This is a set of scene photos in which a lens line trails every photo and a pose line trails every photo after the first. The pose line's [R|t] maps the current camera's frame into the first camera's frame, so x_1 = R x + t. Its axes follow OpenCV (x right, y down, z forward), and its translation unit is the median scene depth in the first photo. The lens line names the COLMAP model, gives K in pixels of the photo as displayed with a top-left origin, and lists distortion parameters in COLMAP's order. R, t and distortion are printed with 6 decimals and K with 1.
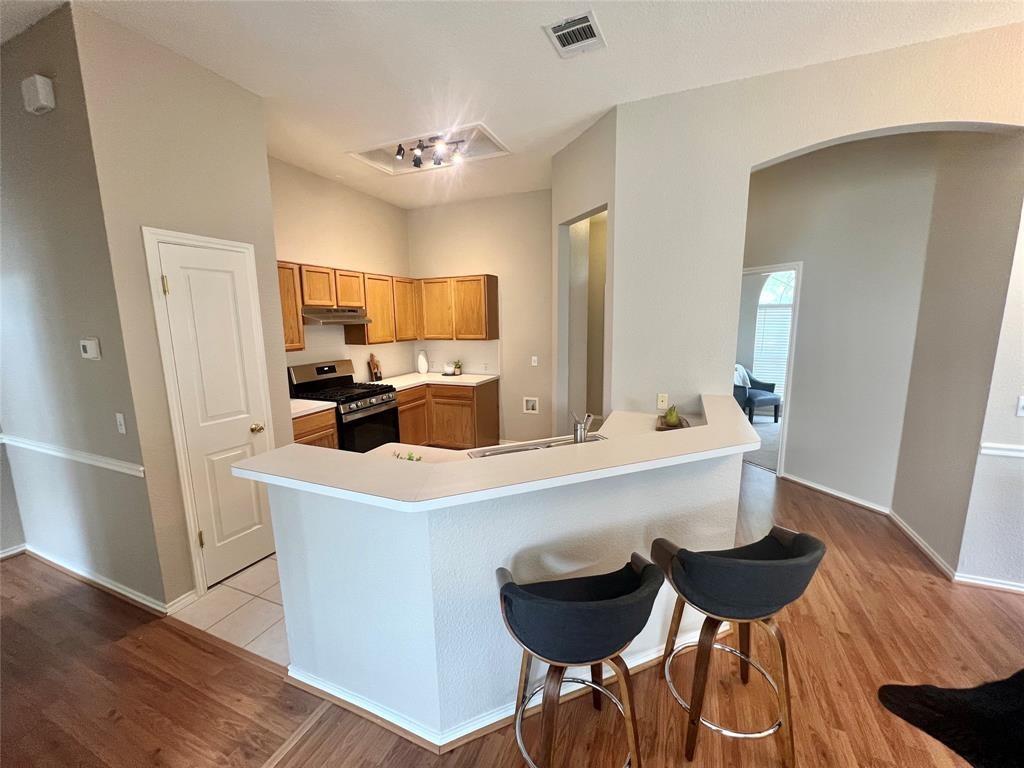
lens RADIAL K [[410.4, 0, 511.7], [0, 410.4, 383.8], [0, 0, 1]] dist [0.008923, 0.000065]
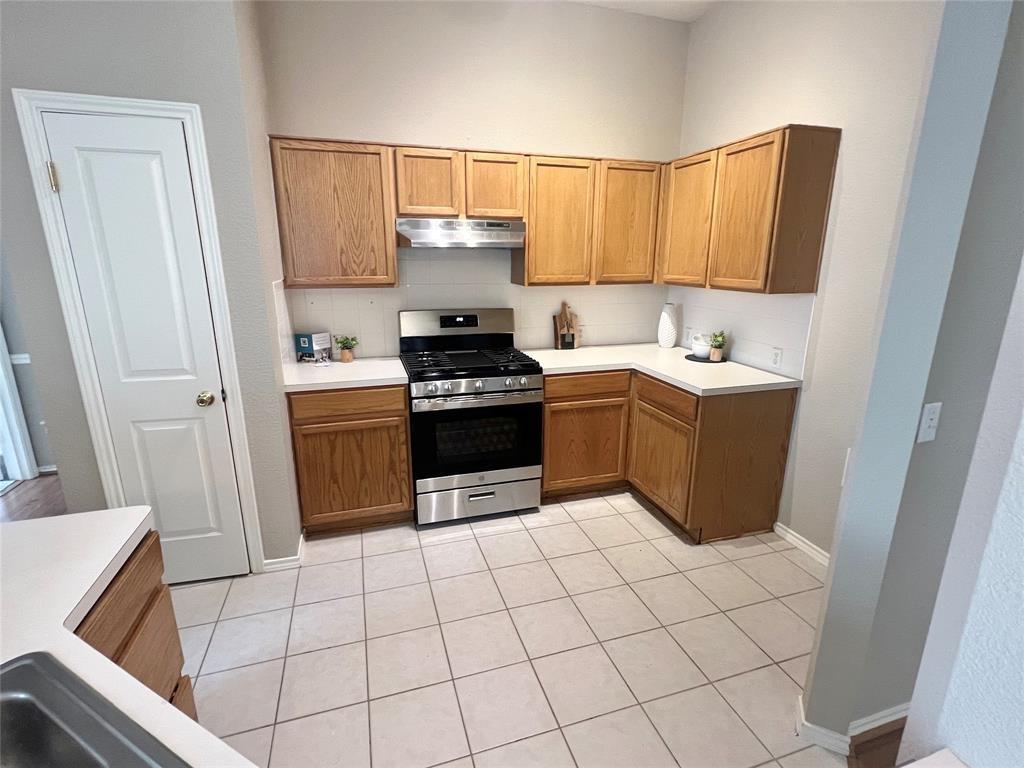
lens RADIAL K [[497.4, 0, 514.0], [0, 497.4, 383.8], [0, 0, 1]] dist [0.000469, 0.000106]
pose [[0.647683, 0.209687, -0.732487, 0.178485], [-0.135107, 0.977756, 0.160435, -0.069211], [0.749835, -0.004947, 0.661607, 0.517714]]
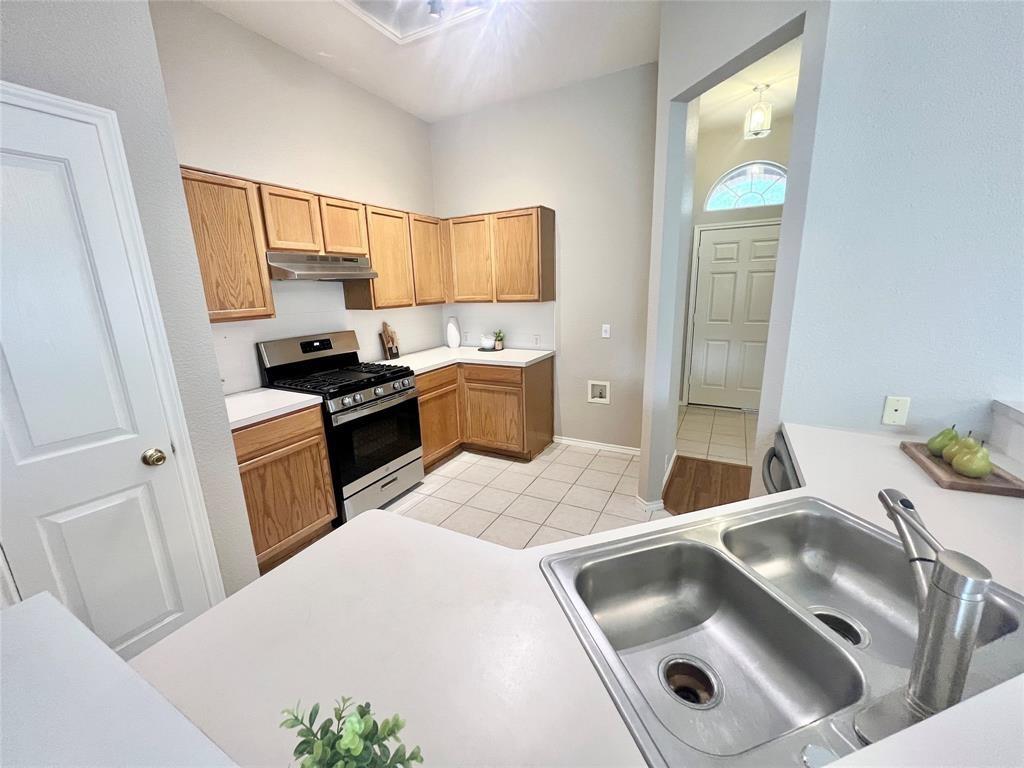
lens RADIAL K [[410.4, 0, 510.5], [0, 410.4, 383.7], [0, 0, 1]] dist [0.008923, 0.000065]
pose [[0.995918, 0.006458, -0.090036, -0.050591], [0.000629, 0.996917, 0.078462, -0.022502], [0.090265, -0.078198, 0.992843, 0.300817]]
